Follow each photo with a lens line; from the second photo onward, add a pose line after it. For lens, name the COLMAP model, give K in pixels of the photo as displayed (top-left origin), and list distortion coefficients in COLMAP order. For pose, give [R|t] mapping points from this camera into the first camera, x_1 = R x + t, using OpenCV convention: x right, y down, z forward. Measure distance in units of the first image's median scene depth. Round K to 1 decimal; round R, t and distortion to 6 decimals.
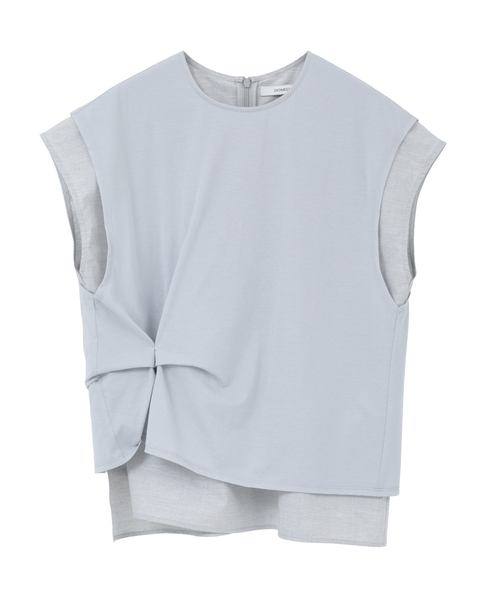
lens RADIAL K [[1335.3, 0, 243.7], [0, 1335.3, 300.0], [0, 0, 1]] dist [-0.055189, 0.000000]
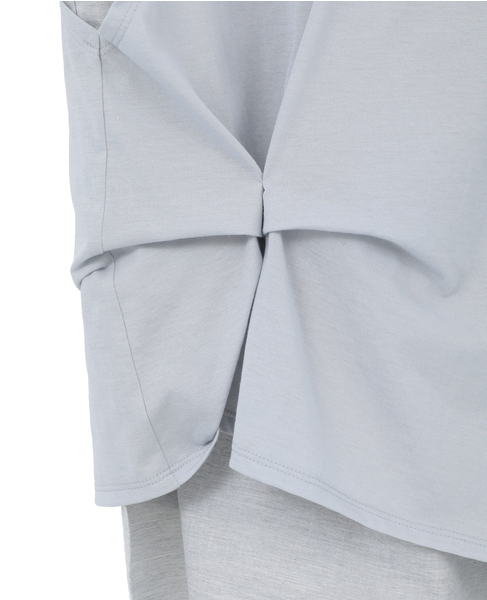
lens RADIAL K [[988.5, 0, 243.4], [0, 988.5, 299.1], [0, 0, 1]] dist [-0.001874, 0.000000]
pose [[0.999503, 0.031376, 0.003037, -0.072032], [-0.031520, 0.993617, 0.108317, 0.038347], [0.000381, -0.108359, 0.994112, 0.728894]]
